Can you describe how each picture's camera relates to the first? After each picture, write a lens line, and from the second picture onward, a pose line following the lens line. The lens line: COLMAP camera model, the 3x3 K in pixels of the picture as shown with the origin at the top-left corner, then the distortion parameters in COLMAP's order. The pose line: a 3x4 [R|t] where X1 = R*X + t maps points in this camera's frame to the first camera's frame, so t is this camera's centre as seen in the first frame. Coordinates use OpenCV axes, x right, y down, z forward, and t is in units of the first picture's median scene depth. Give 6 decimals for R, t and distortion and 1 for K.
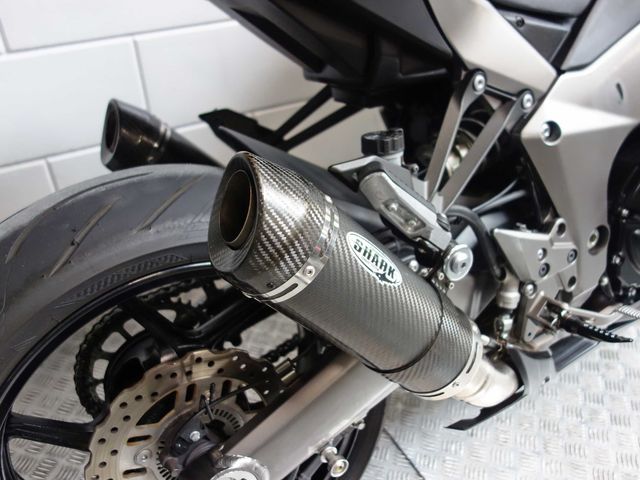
lens RADIAL K [[582.3, 0, 320.5], [0, 582.3, 261.0], [0, 0, 1]] dist [-0.004424, 0.000301]
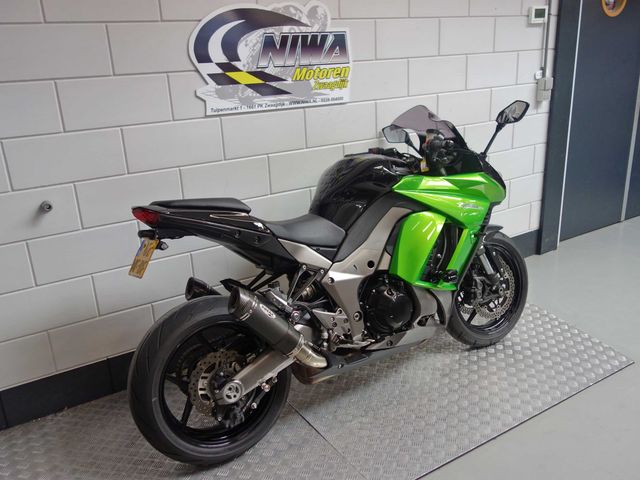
lens RADIAL K [[582.3, 0, 320.5], [0, 582.3, 261.0], [0, 0, 1]] dist [-0.004424, 0.000301]
pose [[0.998386, -0.048198, 0.030028, 0.240920], [0.054744, 0.957469, -0.283295, 0.568445], [-0.015097, 0.284482, 0.958563, -2.065270]]
